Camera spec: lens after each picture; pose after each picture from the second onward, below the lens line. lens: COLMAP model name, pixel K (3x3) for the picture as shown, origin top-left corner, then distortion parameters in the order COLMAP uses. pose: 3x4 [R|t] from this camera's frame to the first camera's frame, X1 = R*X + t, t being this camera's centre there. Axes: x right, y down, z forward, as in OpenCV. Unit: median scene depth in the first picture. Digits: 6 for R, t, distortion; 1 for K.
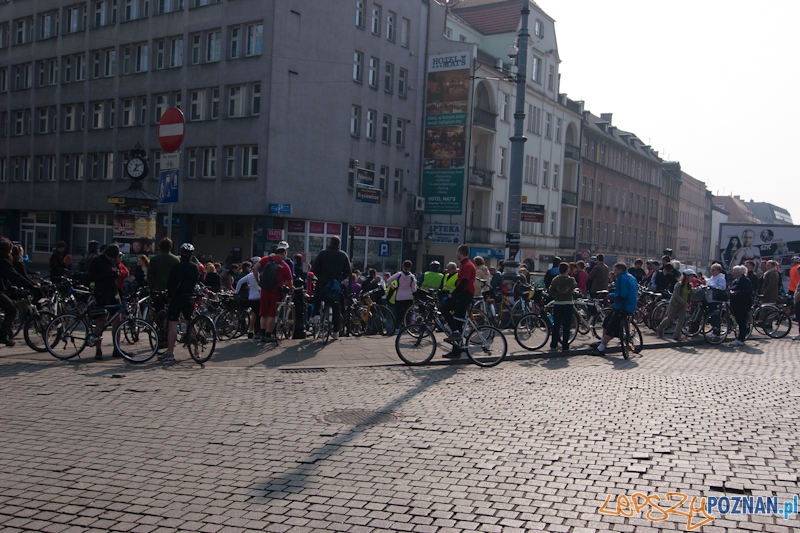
lens RADIAL K [[749.3, 0, 398.7], [0, 749.3, 268.2], [0, 0, 1]] dist [-0.003199, 0.000000]
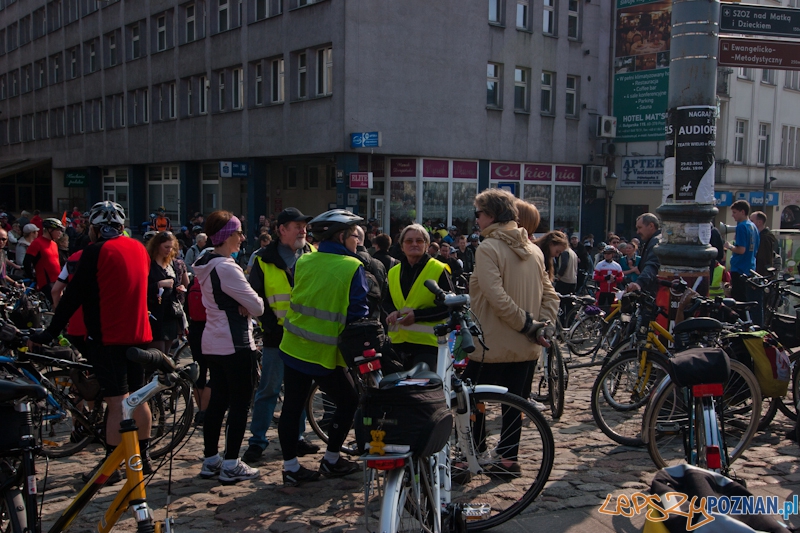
lens RADIAL K [[825.5, 0, 396.7], [0, 825.5, 269.5], [0, 0, 1]] dist [0.003186, 0.000000]
pose [[0.960180, -0.013299, -0.279066, 0.050606], [0.027434, 0.998527, 0.046806, -0.000432], [0.278032, -0.052598, 0.959131, 0.249962]]
